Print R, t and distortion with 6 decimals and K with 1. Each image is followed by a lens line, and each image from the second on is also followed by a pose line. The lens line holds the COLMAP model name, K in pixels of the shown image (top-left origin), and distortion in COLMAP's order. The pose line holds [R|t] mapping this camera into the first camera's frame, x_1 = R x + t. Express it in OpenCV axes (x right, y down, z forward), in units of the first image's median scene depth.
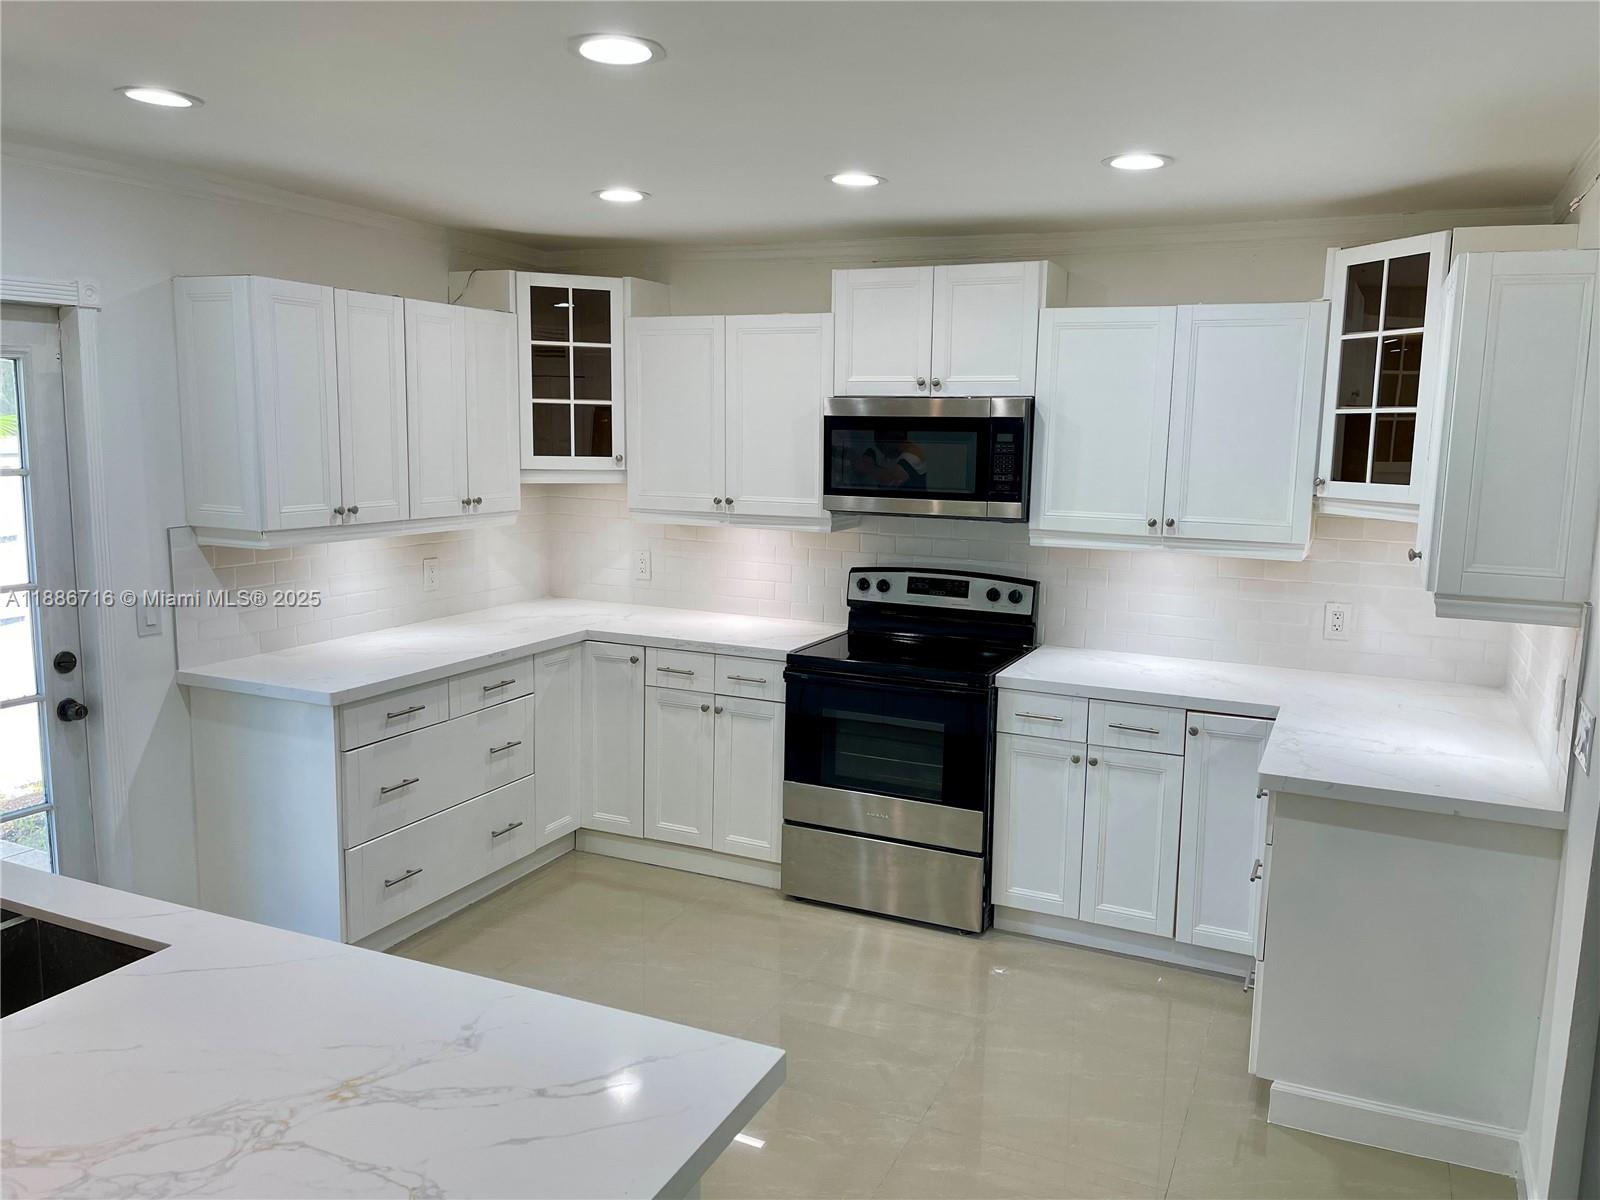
lens RADIAL K [[1194.6, 0, 810.8], [0, 1194.6, 597.1], [0, 0, 1]] dist [0.021250, -0.040169]
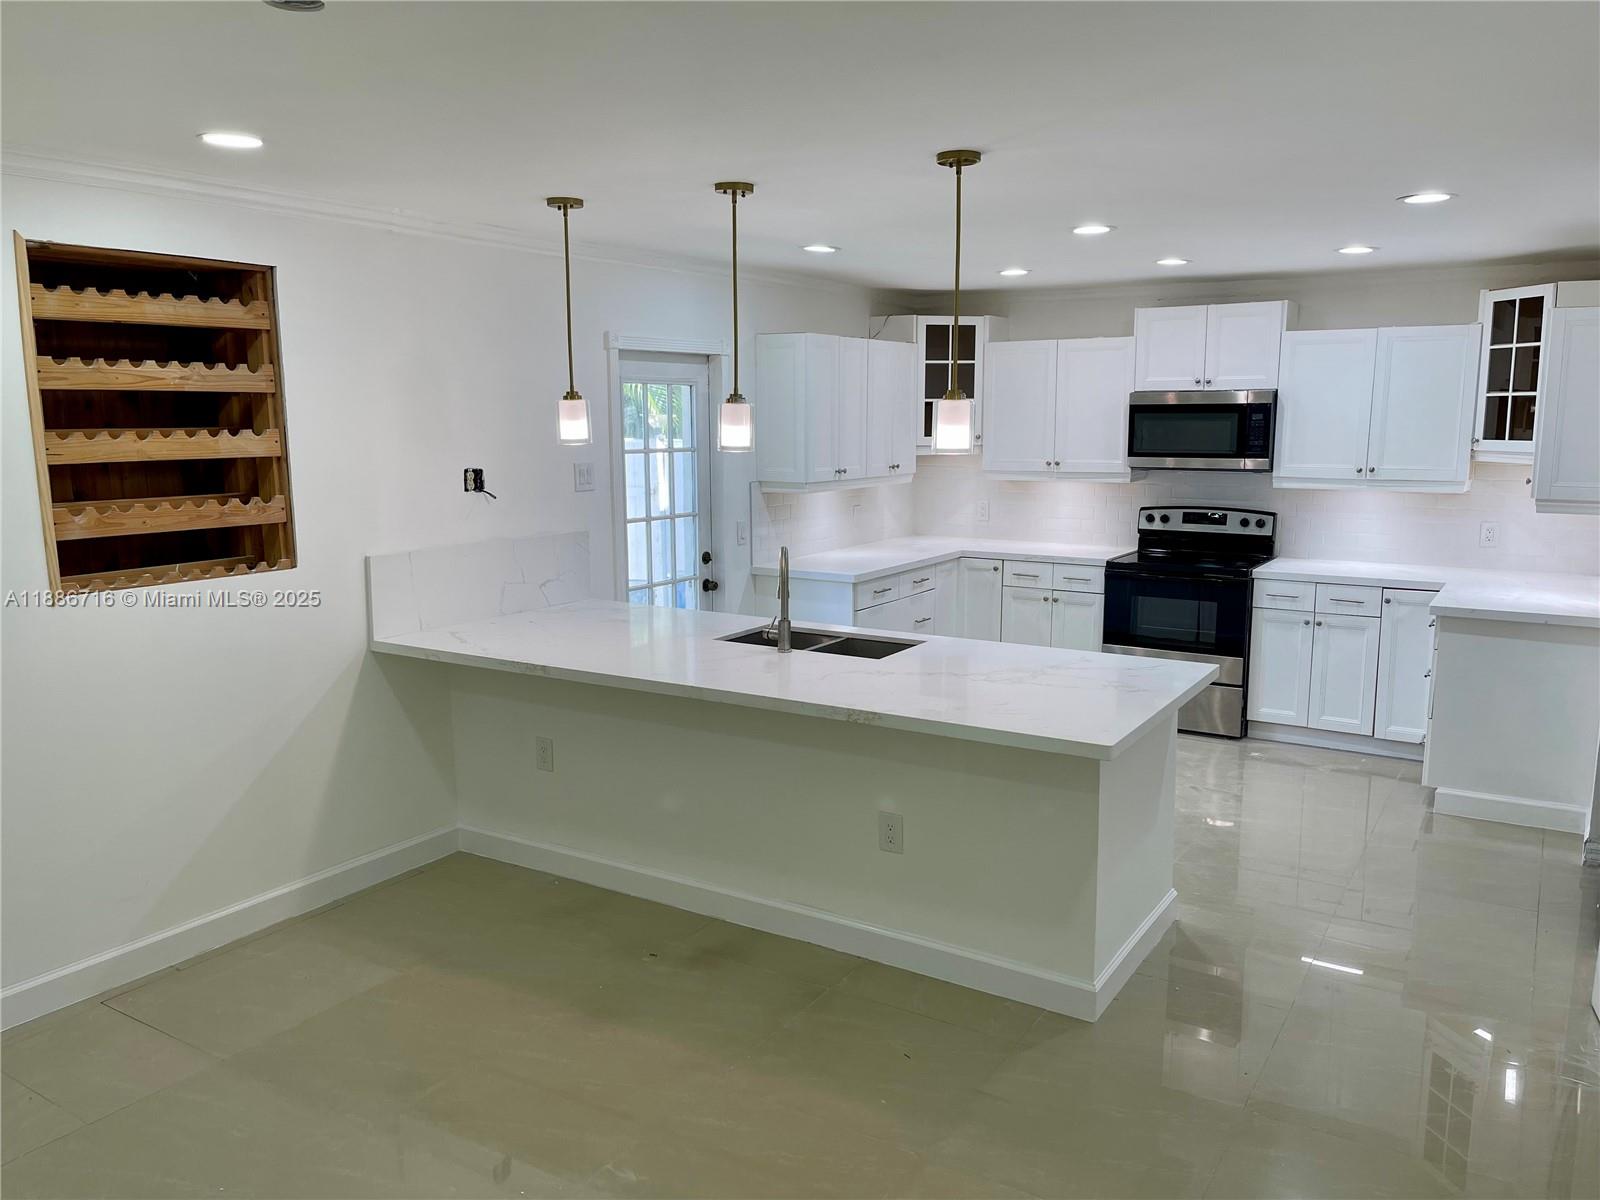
lens RADIAL K [[1194.6, 0, 786.9], [0, 1194.6, 607.6], [0, 0, 1]] dist [0.021250, -0.040169]
pose [[0.989121, -0.000393, -0.147104, -0.210808], [0.003216, 0.999815, 0.018955, 0.081351], [0.147069, -0.019222, 0.988939, -0.617855]]
